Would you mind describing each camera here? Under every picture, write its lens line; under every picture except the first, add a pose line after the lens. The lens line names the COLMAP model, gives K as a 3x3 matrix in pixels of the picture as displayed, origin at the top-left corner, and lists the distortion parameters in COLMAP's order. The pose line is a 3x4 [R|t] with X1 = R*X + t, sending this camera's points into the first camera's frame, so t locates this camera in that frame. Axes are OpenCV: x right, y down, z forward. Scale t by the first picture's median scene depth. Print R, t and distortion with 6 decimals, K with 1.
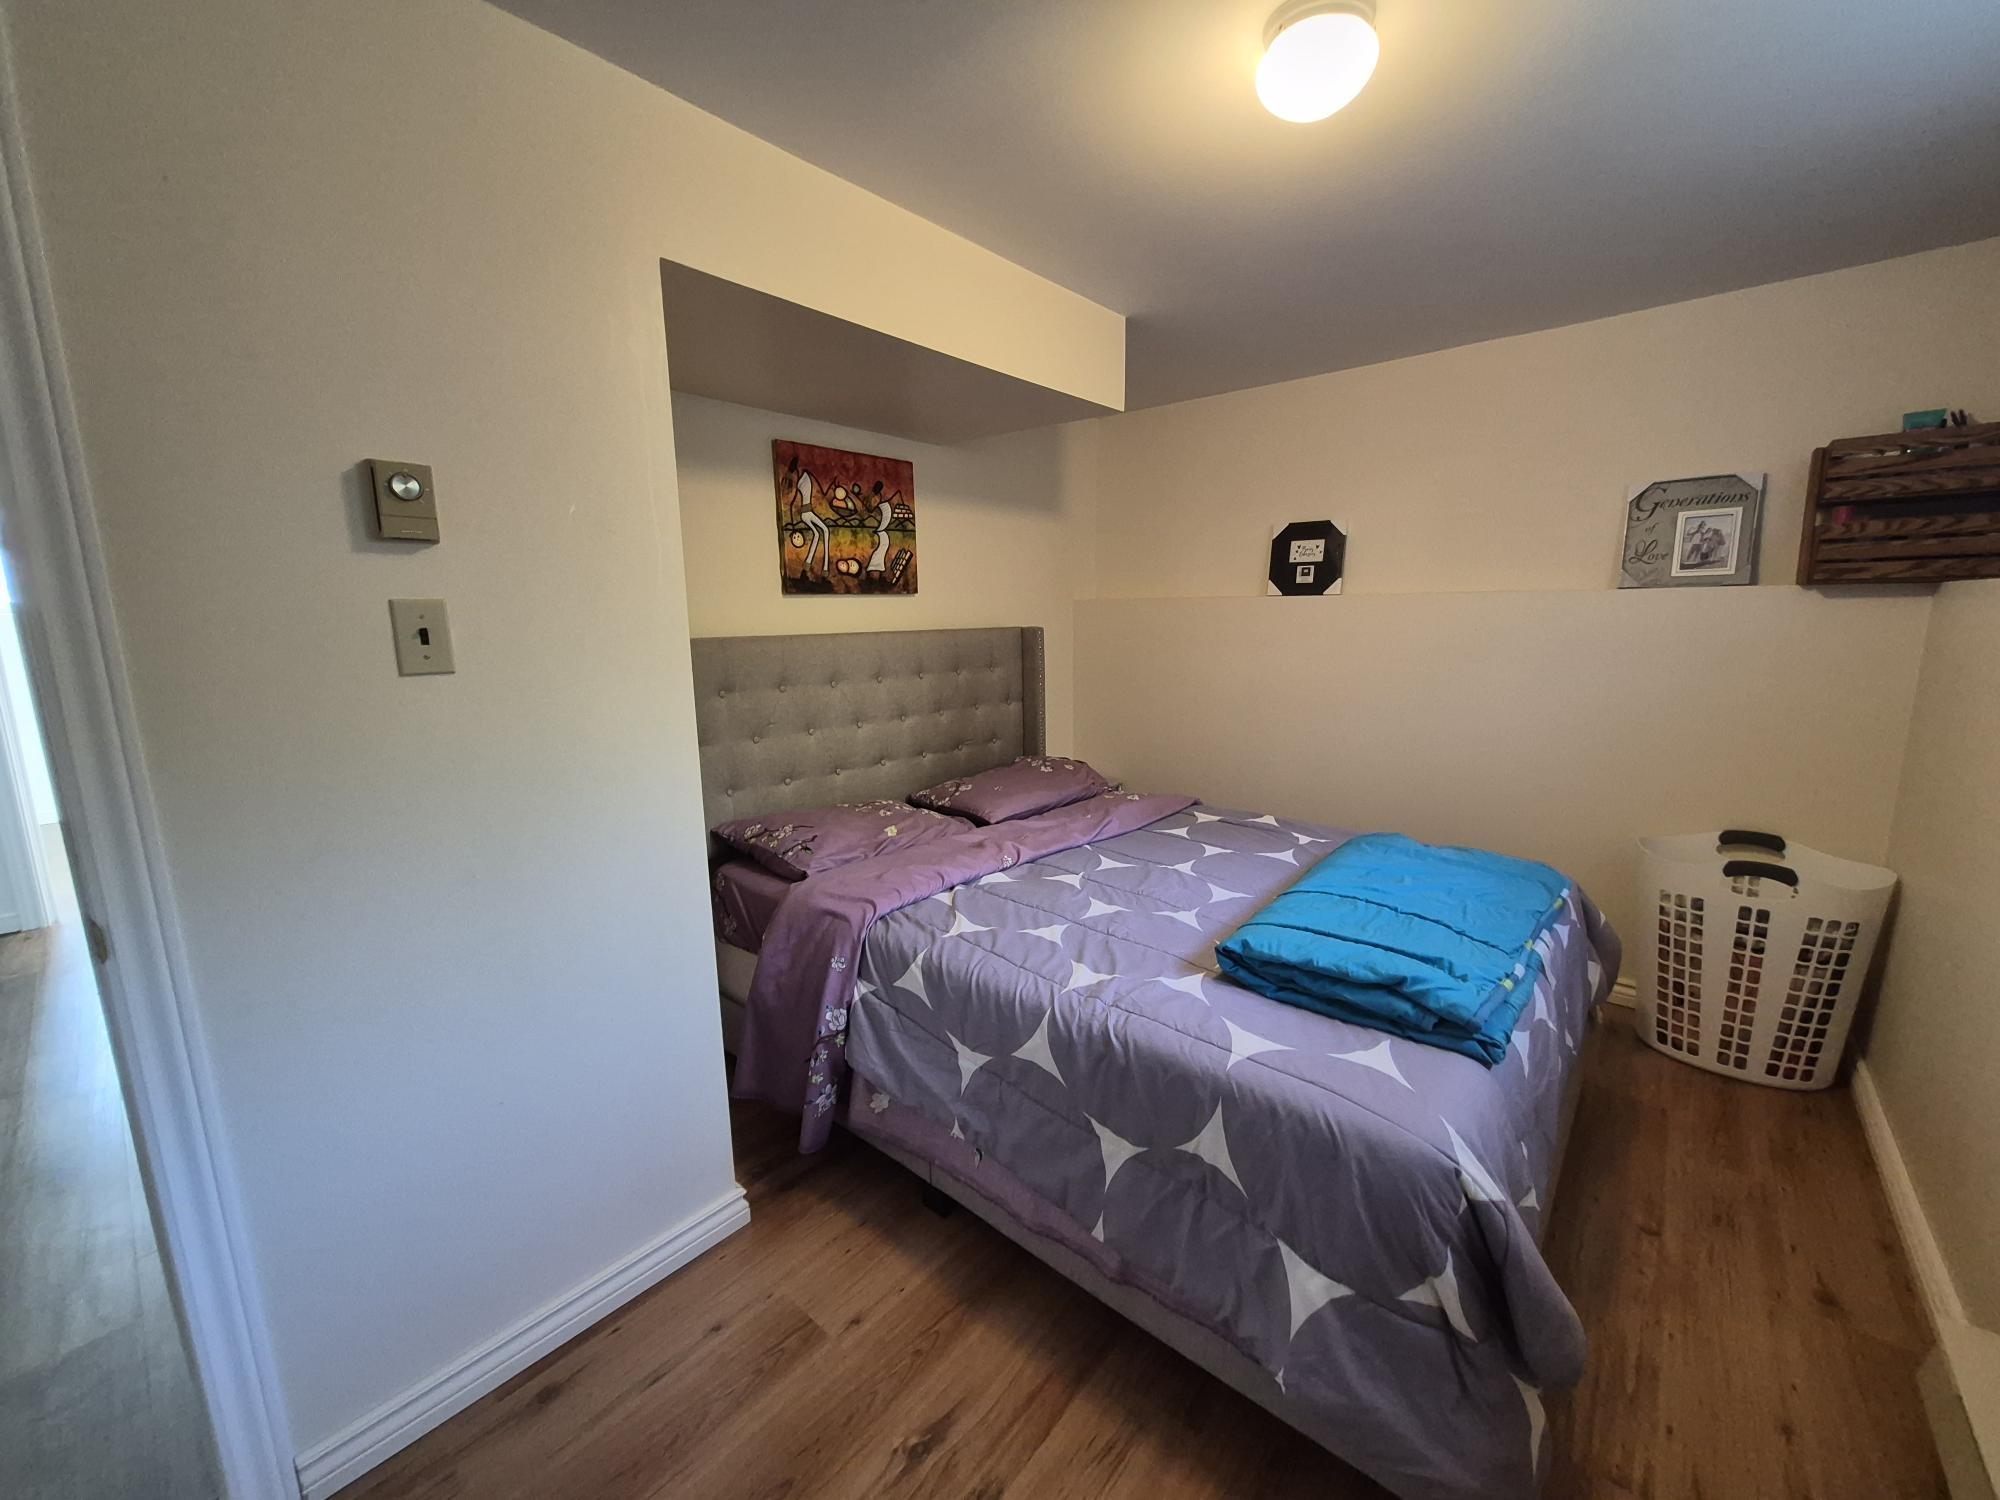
lens RADIAL K [[782.7, 0, 1034.5], [0, 782.7, 743.9], [0, 0, 1]] dist [0.009992, -0.006405]
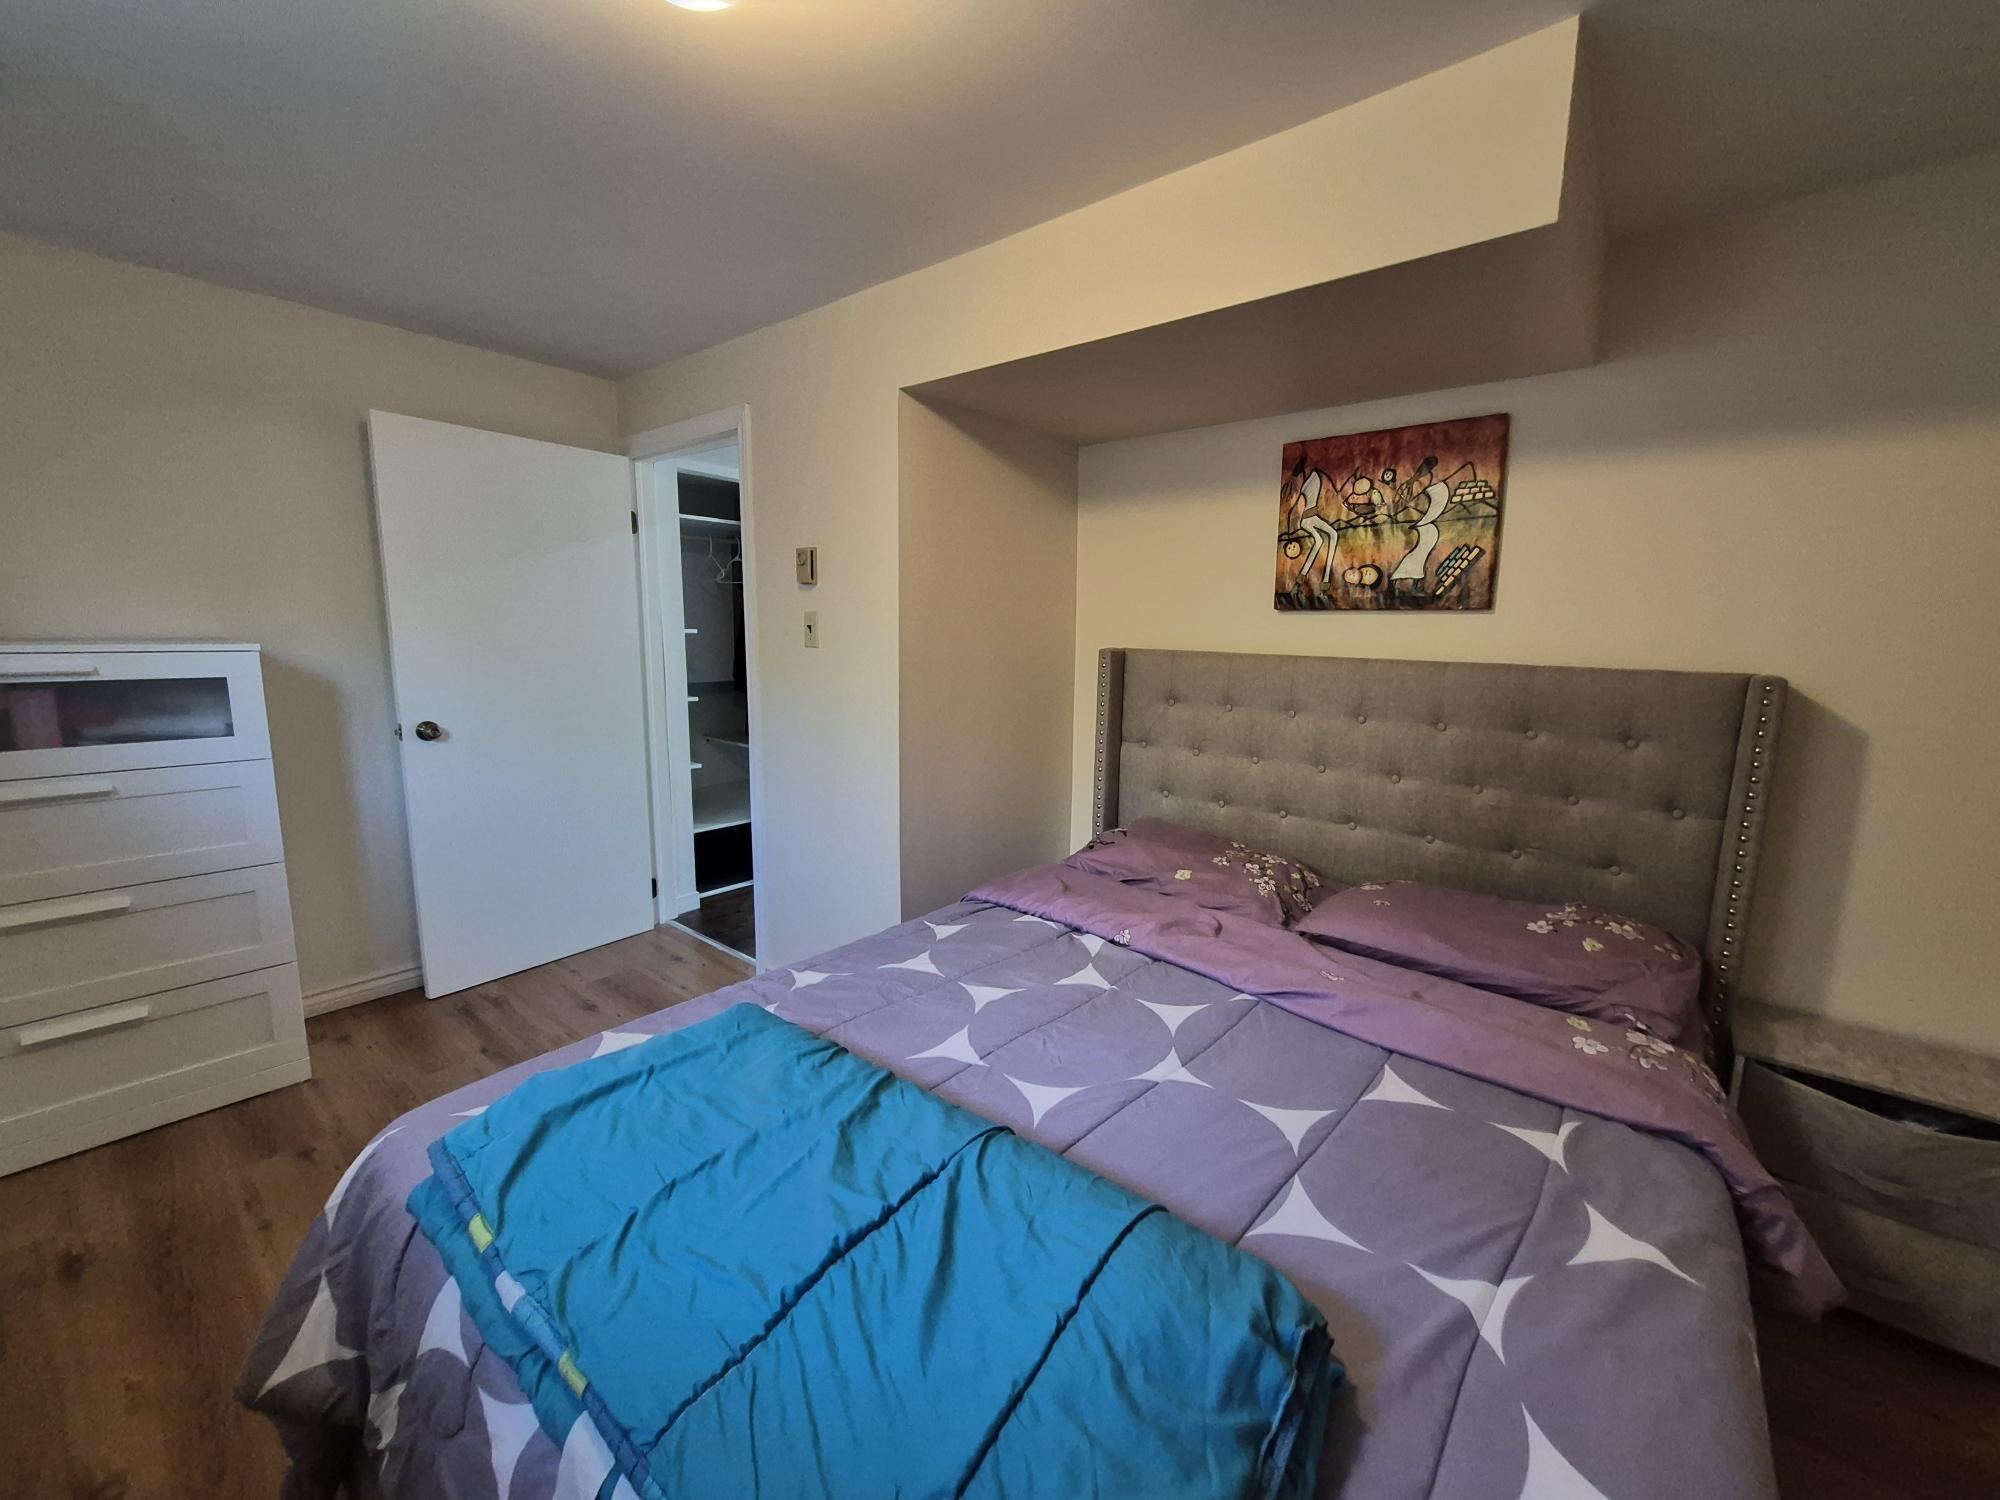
lens RADIAL K [[782.7, 0, 1034.5], [0, 782.7, 743.9], [0, 0, 1]] dist [0.009992, -0.006405]
pose [[0.030097, 0.163942, -0.986011, 0.578891], [-0.191924, 0.969050, 0.155264, -0.120274], [0.980948, 0.184566, 0.060630, 0.657608]]
